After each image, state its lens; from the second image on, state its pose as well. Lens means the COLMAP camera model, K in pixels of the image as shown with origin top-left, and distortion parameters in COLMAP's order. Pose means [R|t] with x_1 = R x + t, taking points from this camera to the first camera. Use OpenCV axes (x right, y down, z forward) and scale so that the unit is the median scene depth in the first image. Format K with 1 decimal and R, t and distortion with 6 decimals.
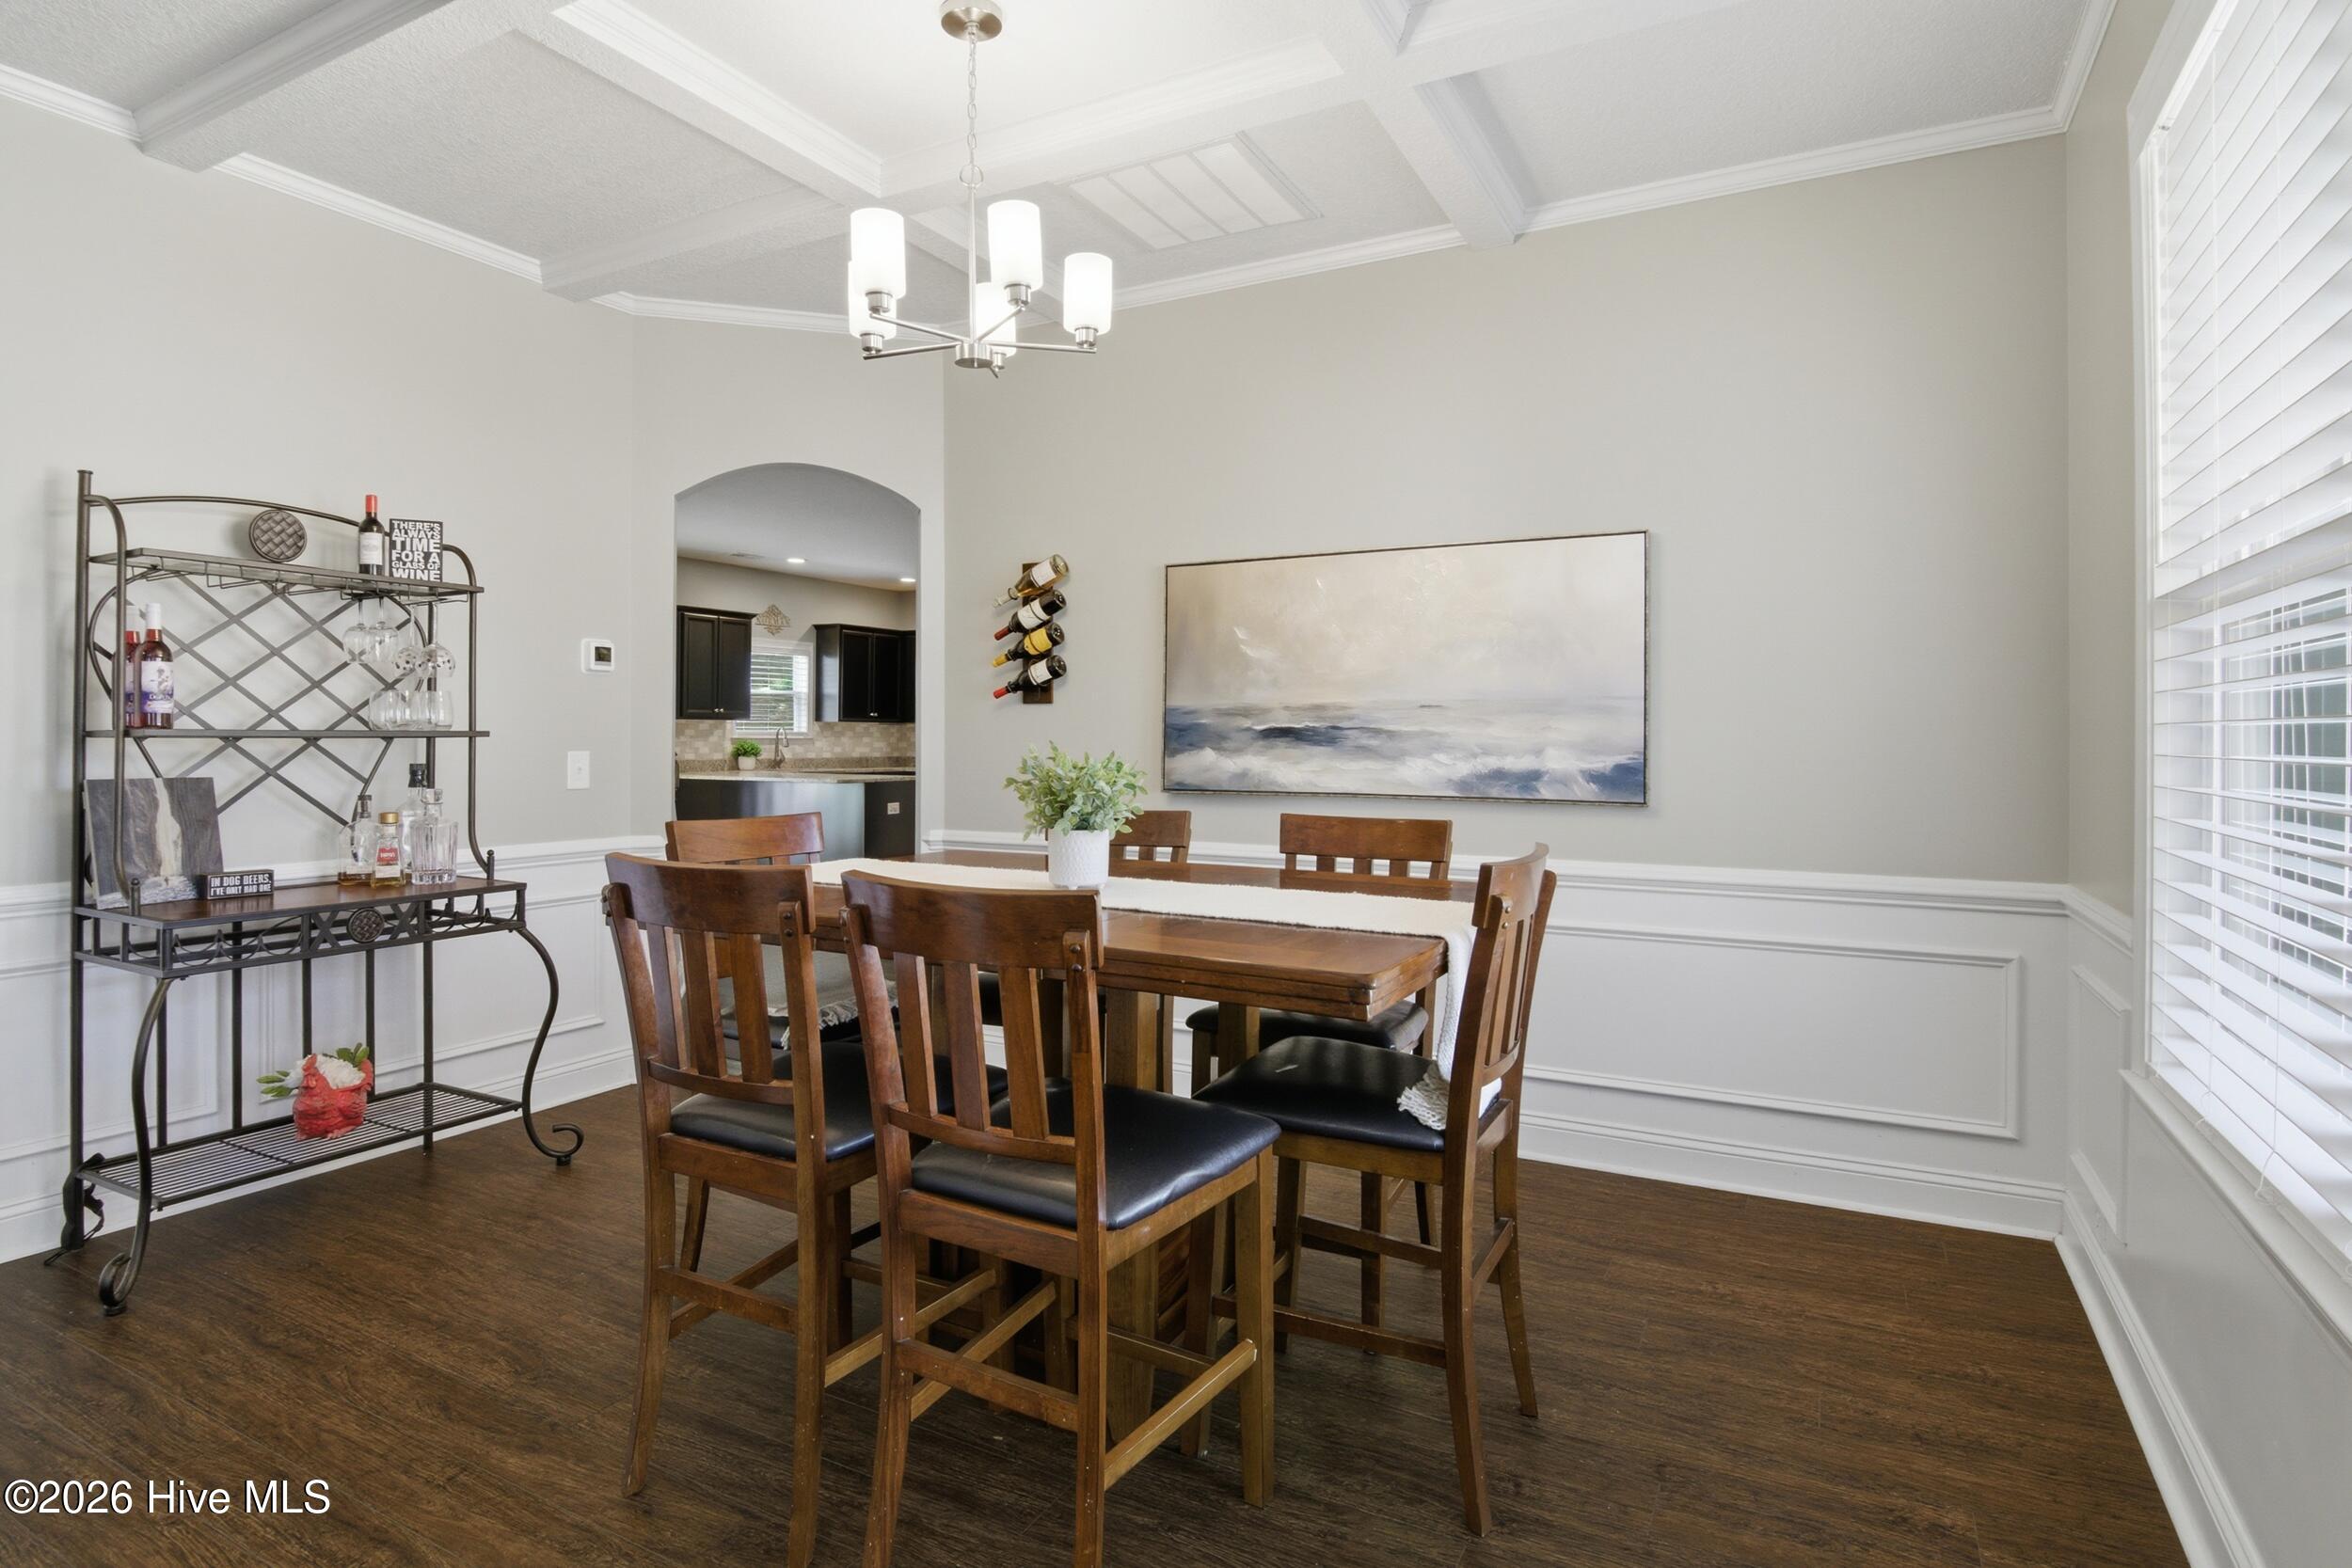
lens RADIAL K [[1218.0, 0, 1179.8], [0, 1218.0, 780.7], [0, 0, 1]] dist [-0.012373, -0.005023]
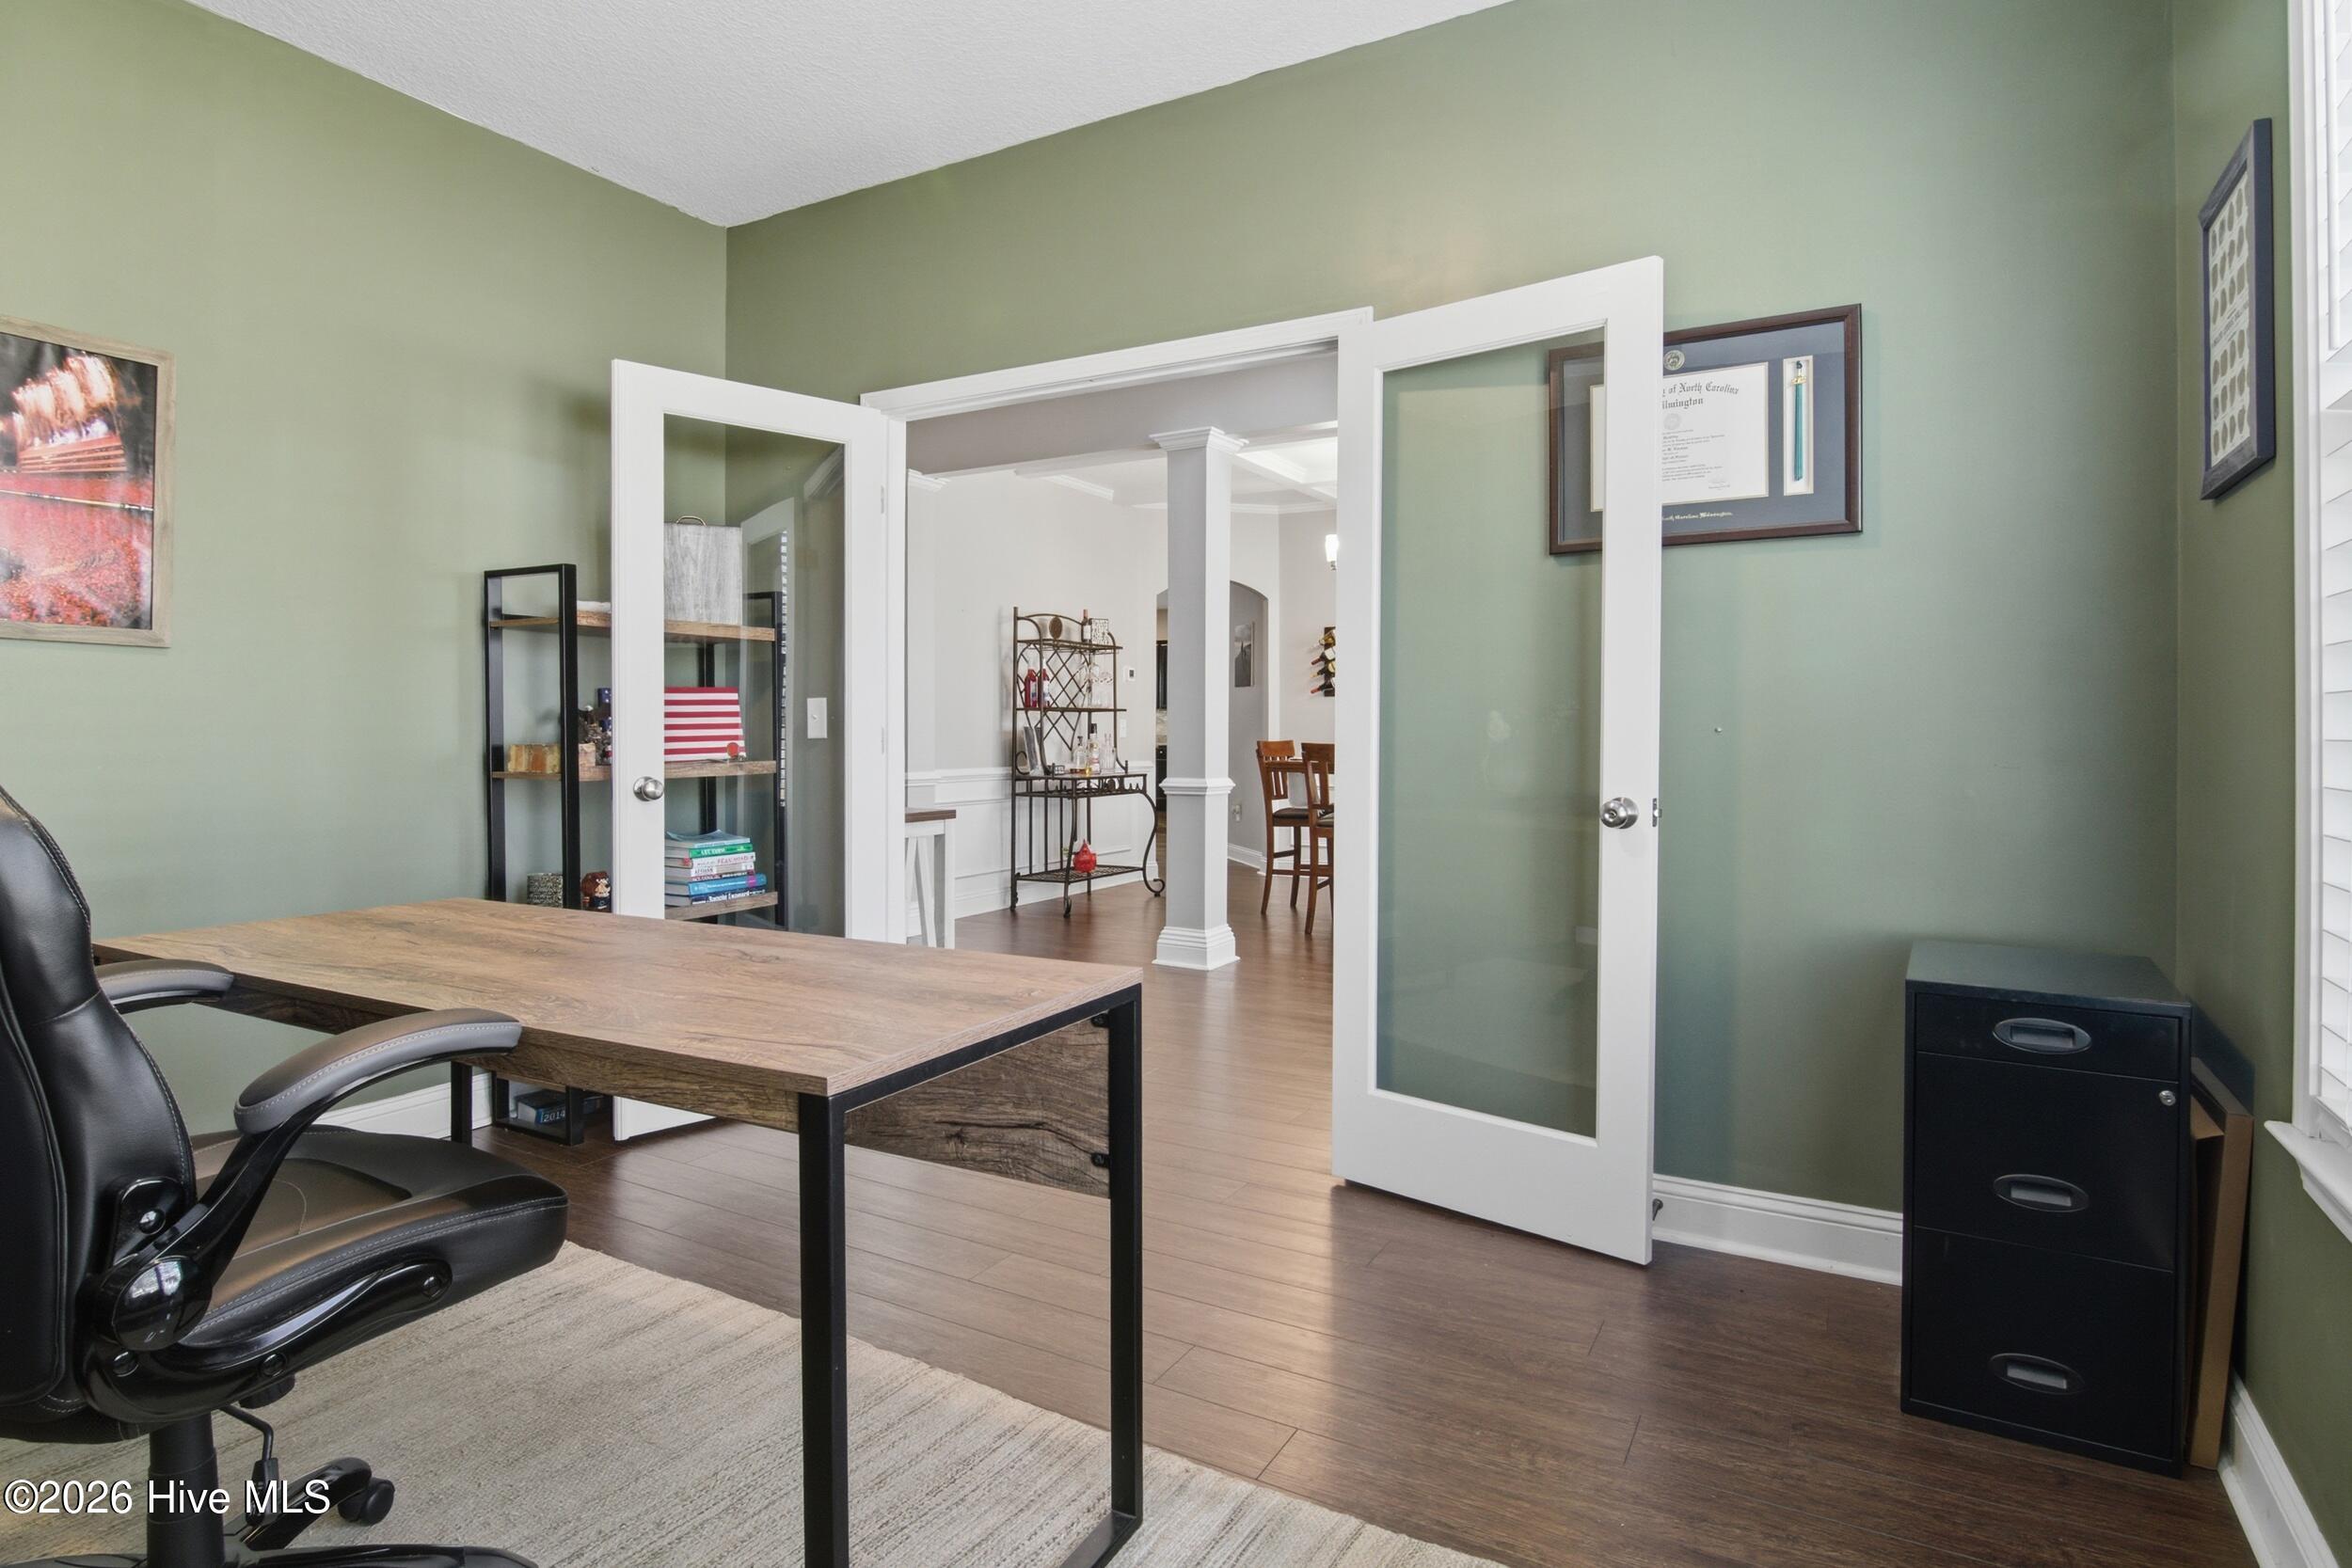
lens RADIAL K [[1218.0, 0, 1172.2], [0, 1218.0, 769.7], [0, 0, 1]] dist [-0.012373, -0.005023]
pose [[0.999913, -0.004960, 0.012182, -0.518001], [0.004891, 0.999972, 0.005670, 0.064109], [-0.012210, -0.005610, 0.999910, -1.362217]]
